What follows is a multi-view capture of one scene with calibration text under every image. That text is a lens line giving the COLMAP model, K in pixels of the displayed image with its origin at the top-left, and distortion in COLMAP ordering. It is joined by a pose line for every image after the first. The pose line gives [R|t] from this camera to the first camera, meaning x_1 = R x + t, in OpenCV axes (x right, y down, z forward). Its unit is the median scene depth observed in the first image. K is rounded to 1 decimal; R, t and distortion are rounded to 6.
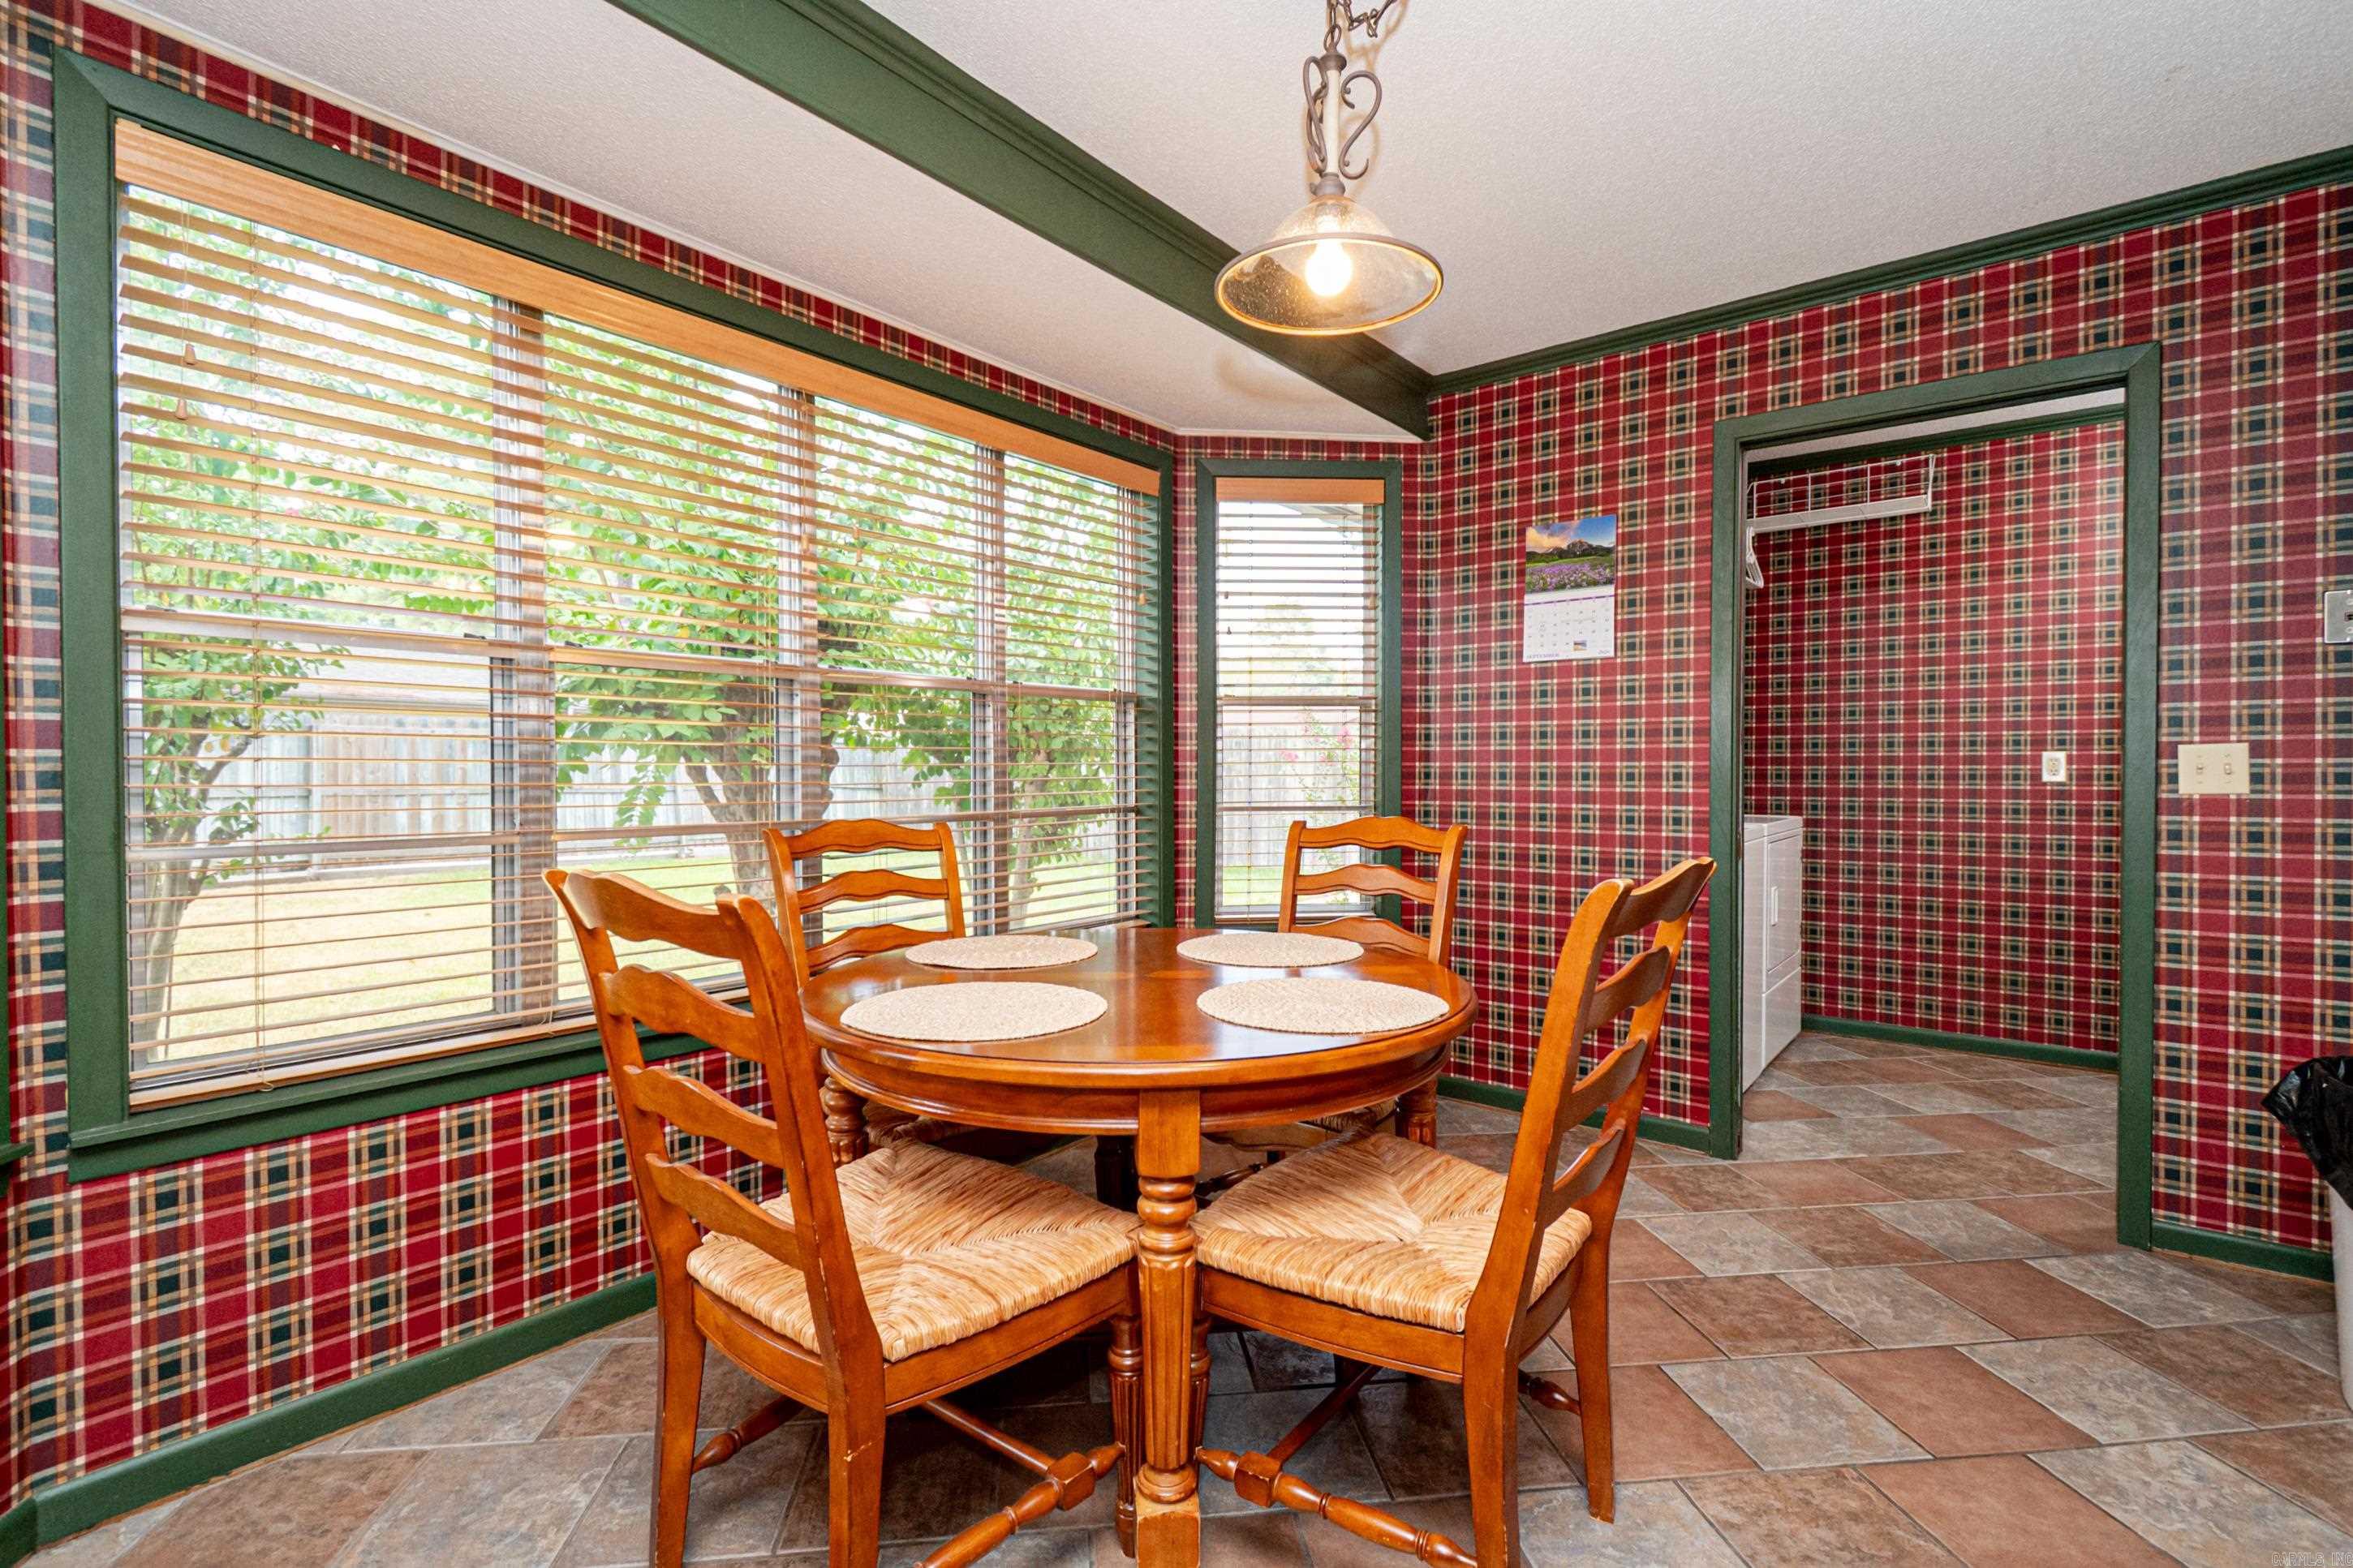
lens RADIAL K [[1045.8, 0, 1183.3], [0, 1045.8, 779.6], [0, 0, 1]] dist [0.003969, -0.000748]
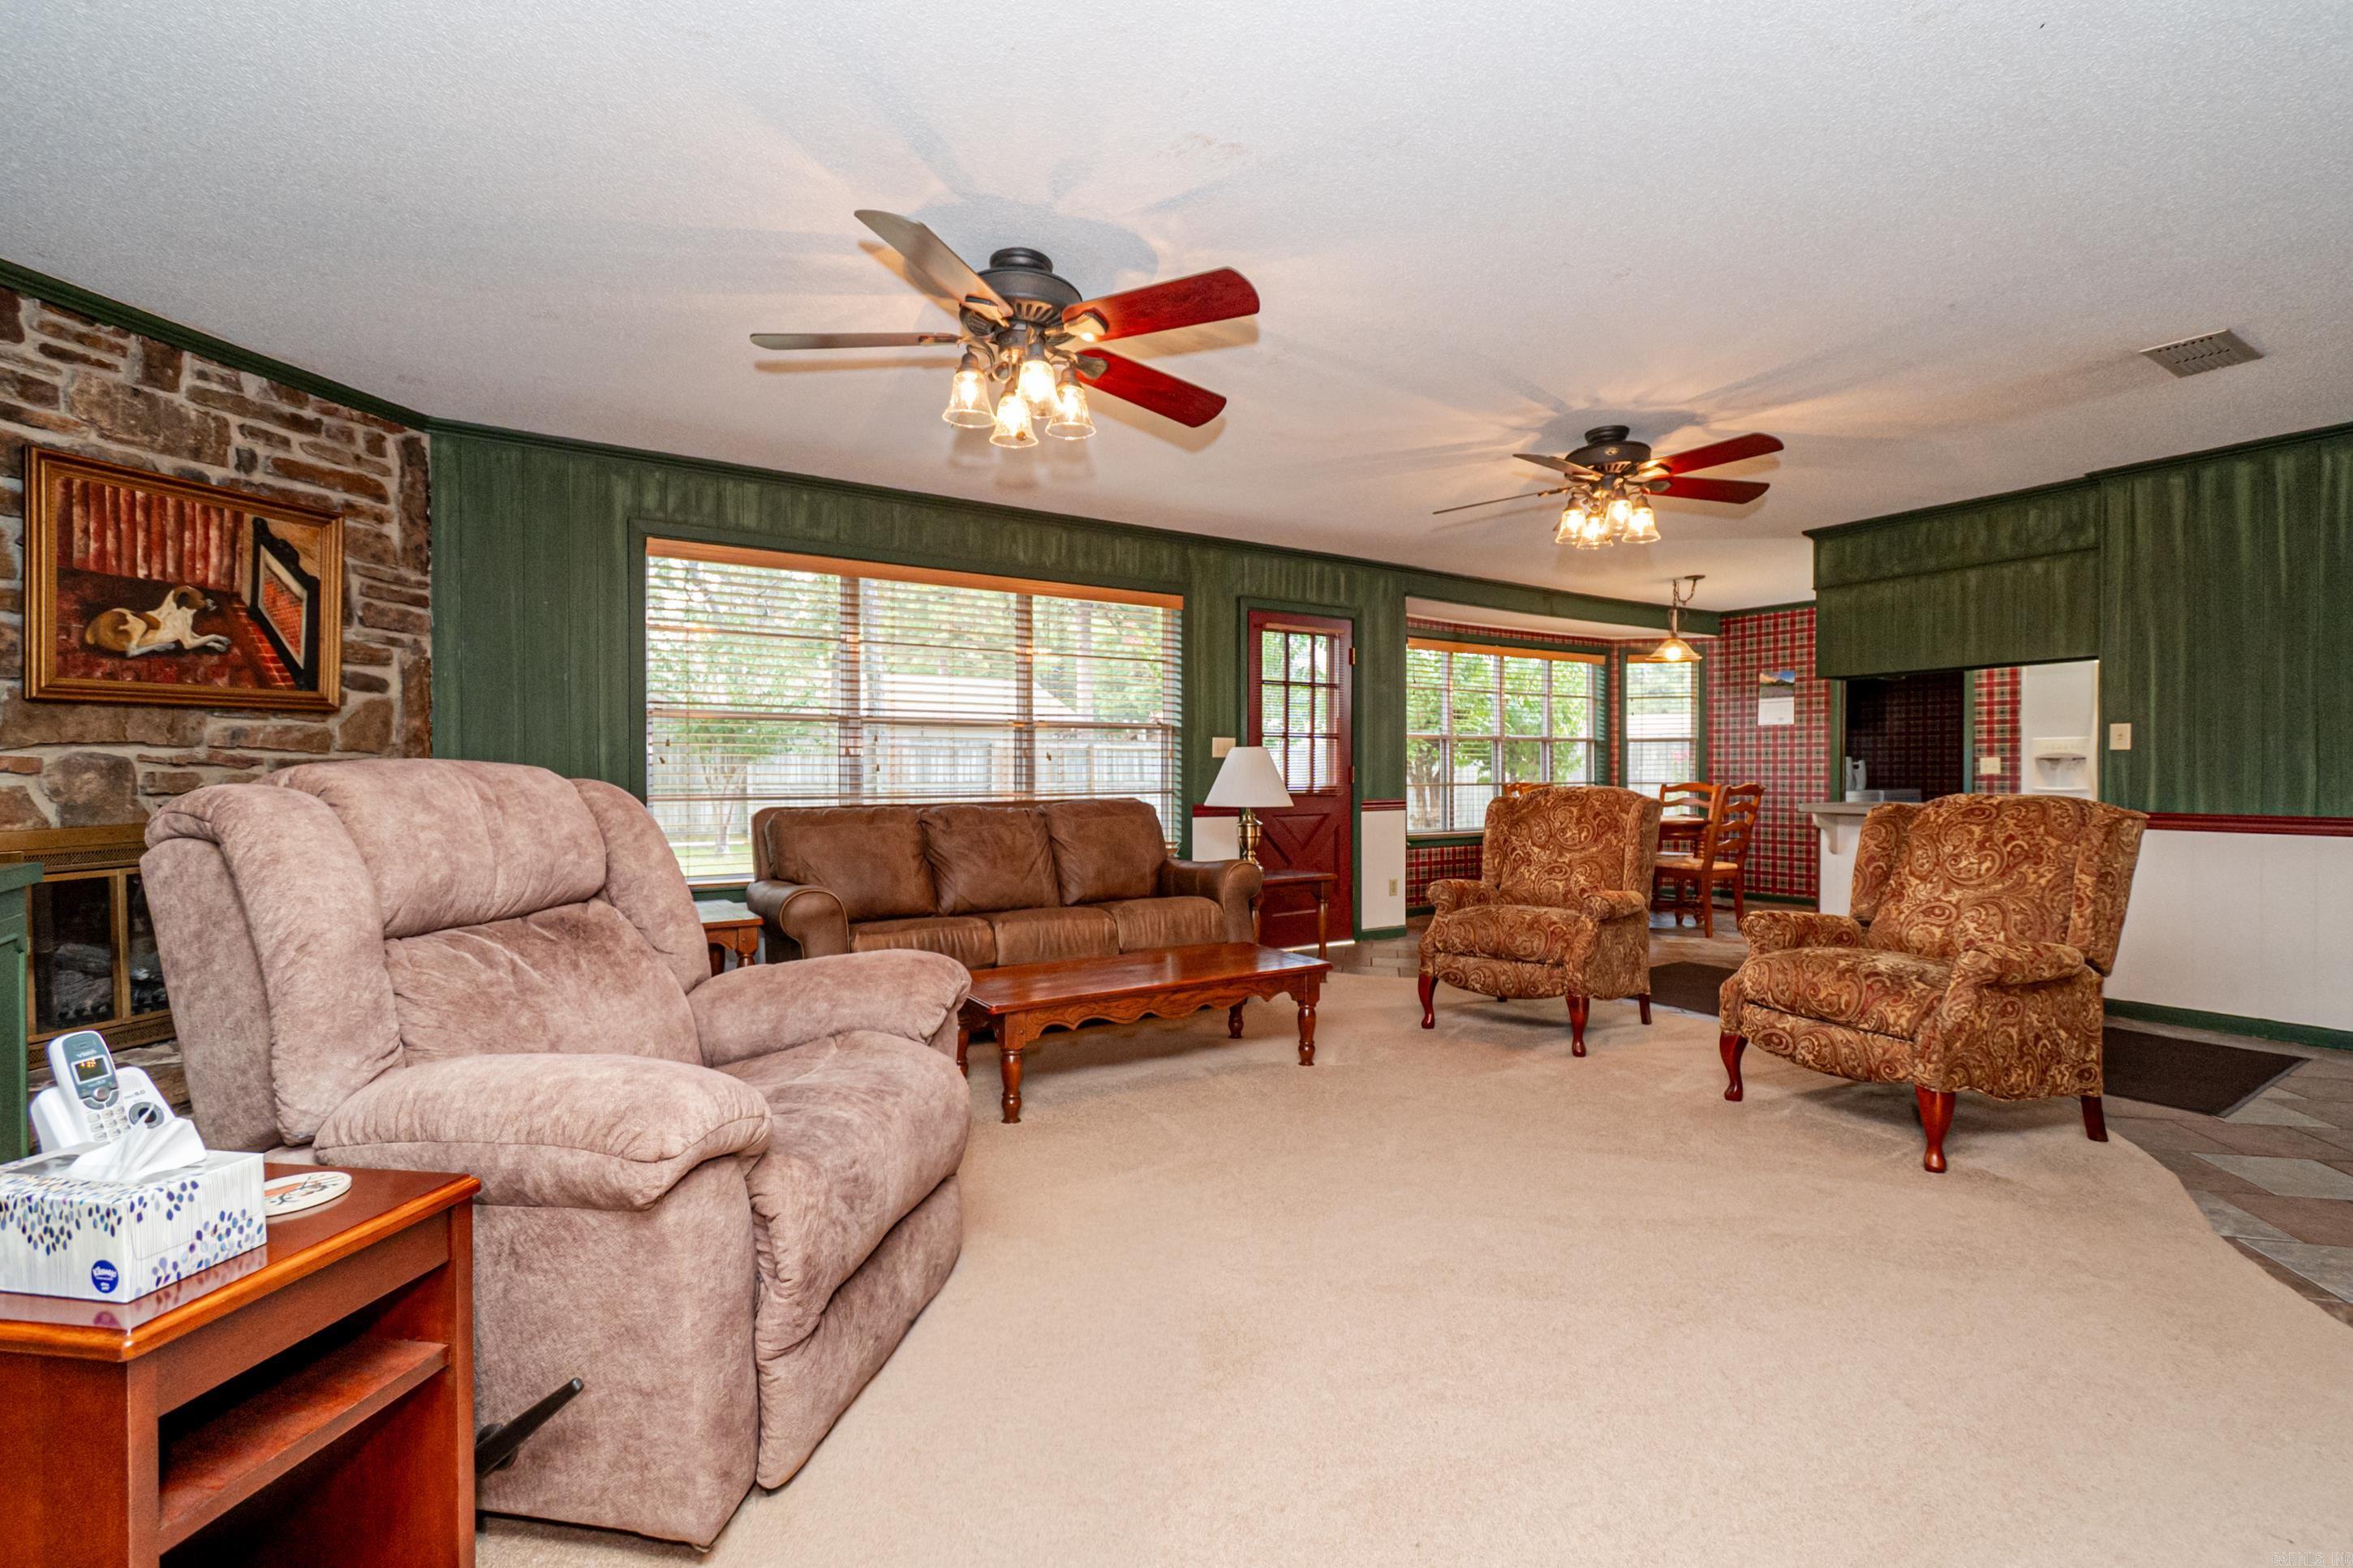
lens RADIAL K [[1045.8, 0, 1183.3], [0, 1045.8, 779.6], [0, 0, 1]] dist [0.003969, -0.000748]
pose [[0.953839, 0.002188, -0.300310, -0.254483], [-0.003717, 0.999983, -0.004521, 0.038443], [0.300295, 0.005429, 0.953831, -1.914961]]
